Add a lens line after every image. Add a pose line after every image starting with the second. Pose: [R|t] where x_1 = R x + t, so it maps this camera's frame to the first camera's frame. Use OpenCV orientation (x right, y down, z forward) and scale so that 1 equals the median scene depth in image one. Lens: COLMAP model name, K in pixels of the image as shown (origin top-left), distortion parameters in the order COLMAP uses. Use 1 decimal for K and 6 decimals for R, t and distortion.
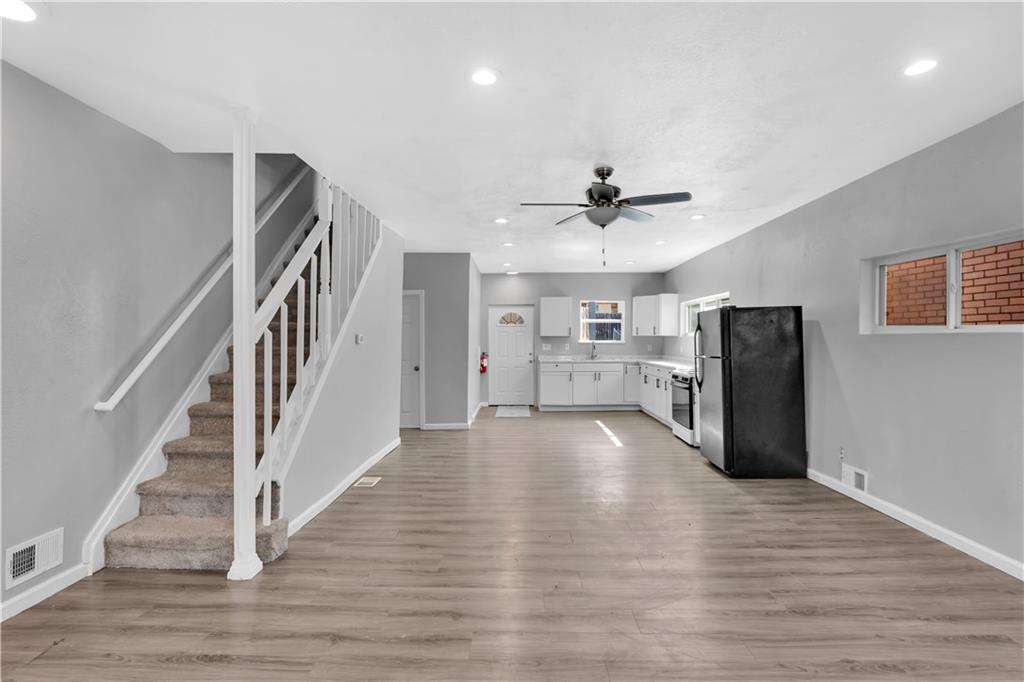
lens RADIAL K [[503.1, 0, 509.4], [0, 503.1, 340.3], [0, 0, 1]] dist [-0.004946, 0.003433]
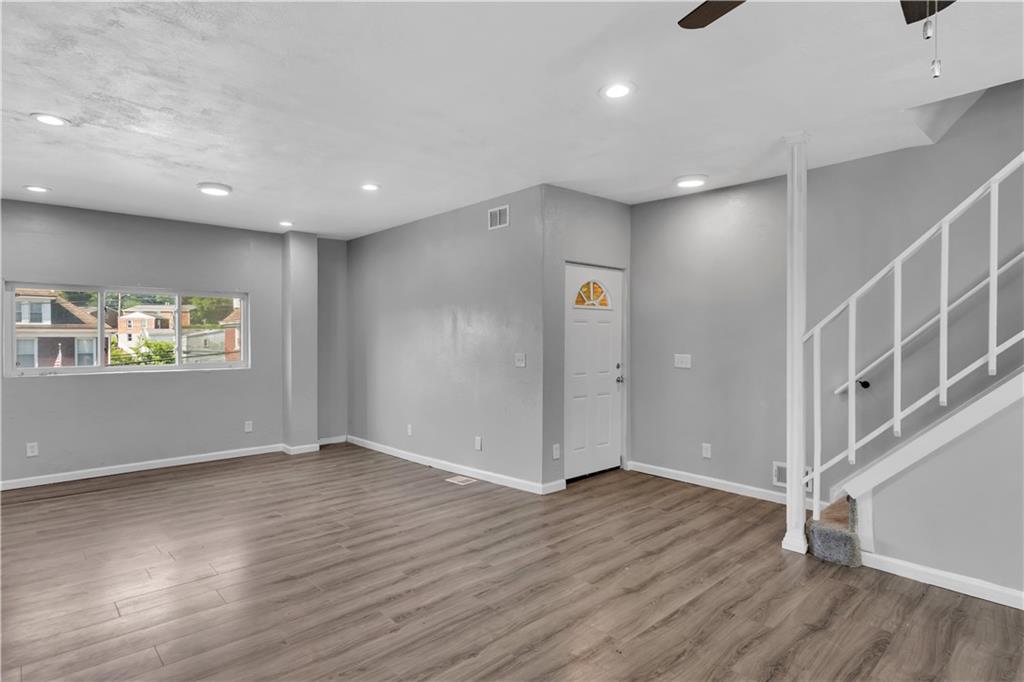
lens RADIAL K [[529.3, 0, 506.6], [0, 529.3, 341.8], [0, 0, 1]] dist [-0.000502, 0.000197]
pose [[-0.722475, 0.008894, -0.691340, 0.528574], [0.003574, 0.999952, 0.009129, -0.007167], [0.691388, 0.004124, -0.722472, 0.977198]]
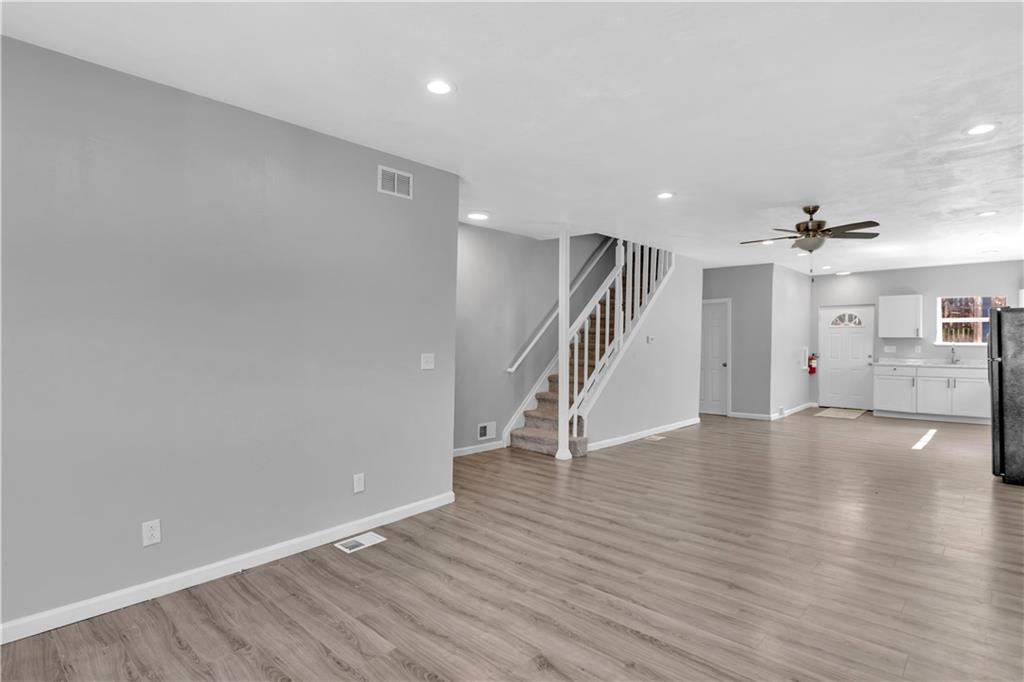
lens RADIAL K [[529.3, 0, 494.0], [0, 529.3, 343.6], [0, 0, 1]] dist [-0.000502, 0.000197]
pose [[0.726446, 0.009409, -0.687159, 0.488769], [-0.006136, 0.999955, 0.007206, 0.001393], [0.687196, -0.001019, 0.726471, -0.486603]]
